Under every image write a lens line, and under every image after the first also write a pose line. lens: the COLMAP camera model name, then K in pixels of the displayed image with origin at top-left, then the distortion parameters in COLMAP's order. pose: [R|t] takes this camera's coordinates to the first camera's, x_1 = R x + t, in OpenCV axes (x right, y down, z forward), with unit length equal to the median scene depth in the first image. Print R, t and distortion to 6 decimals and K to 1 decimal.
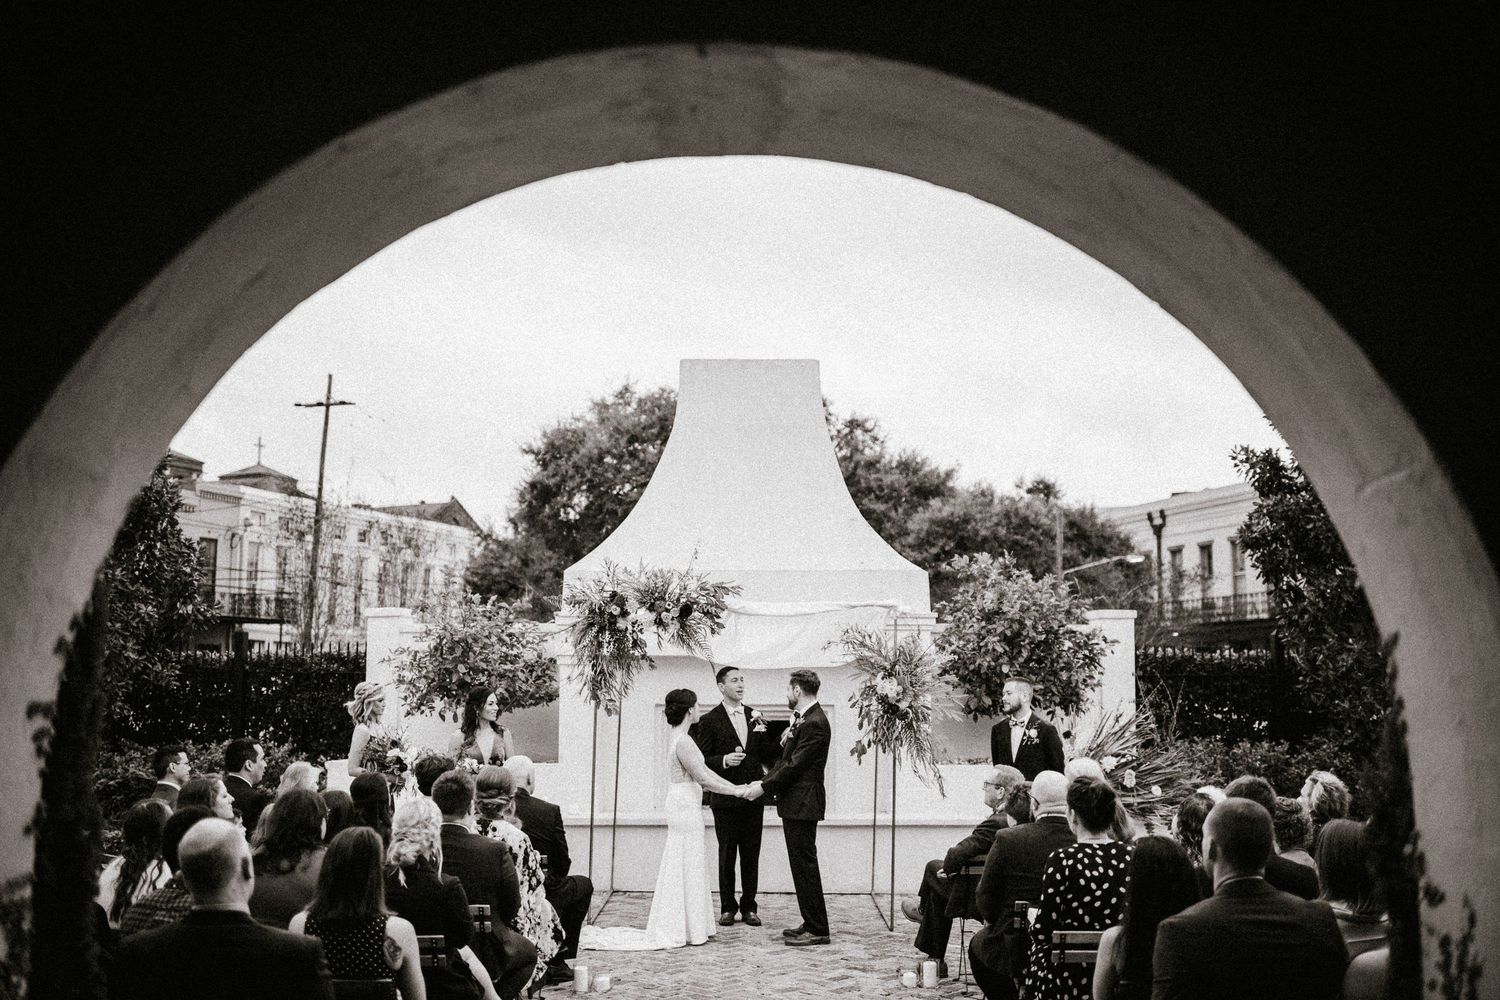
lens RADIAL K [[1513.4, 0, 750.0], [0, 1513.4, 500.0], [0, 0, 1]] dist [0.136979, -0.449053]
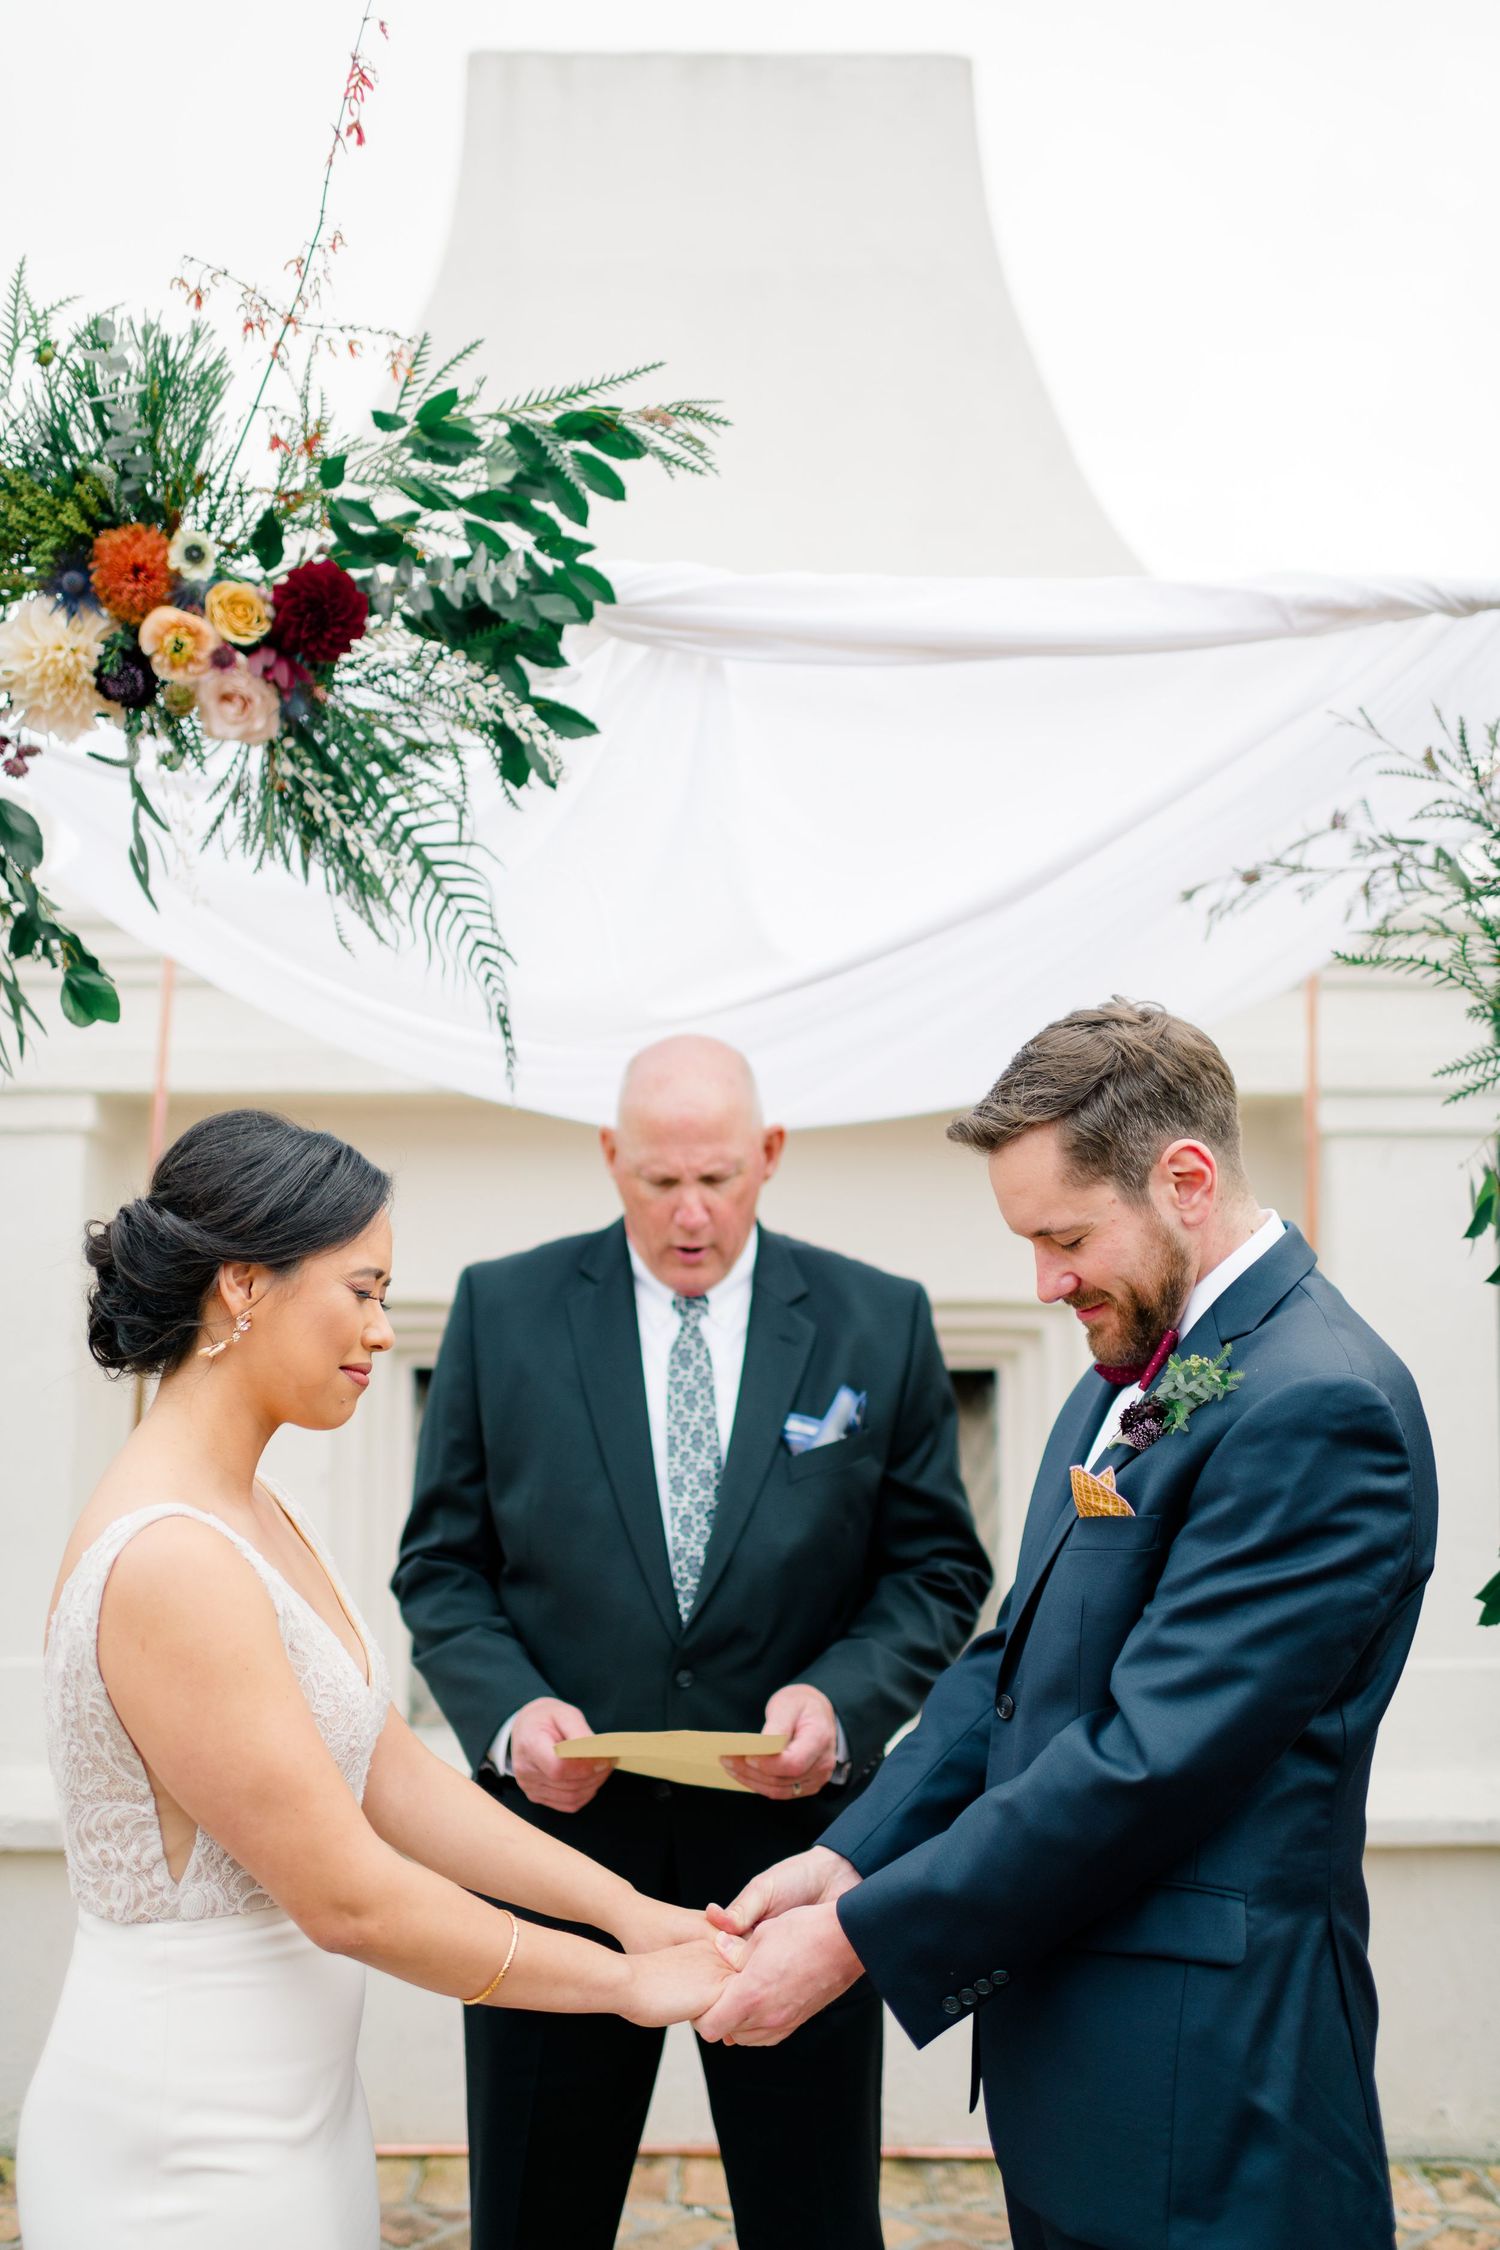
lens RADIAL K [[2270.1, 0, 754.4], [0, 2270.1, 1096.5], [0, 0, 1]] dist [0.136979, -0.449053]
pose [[0.999161, 0.017728, 0.036910, -0.008534], [-0.018438, 0.999650, 0.018983, 0.114487], [-0.036560, -0.019648, 0.999138, 0.782697]]
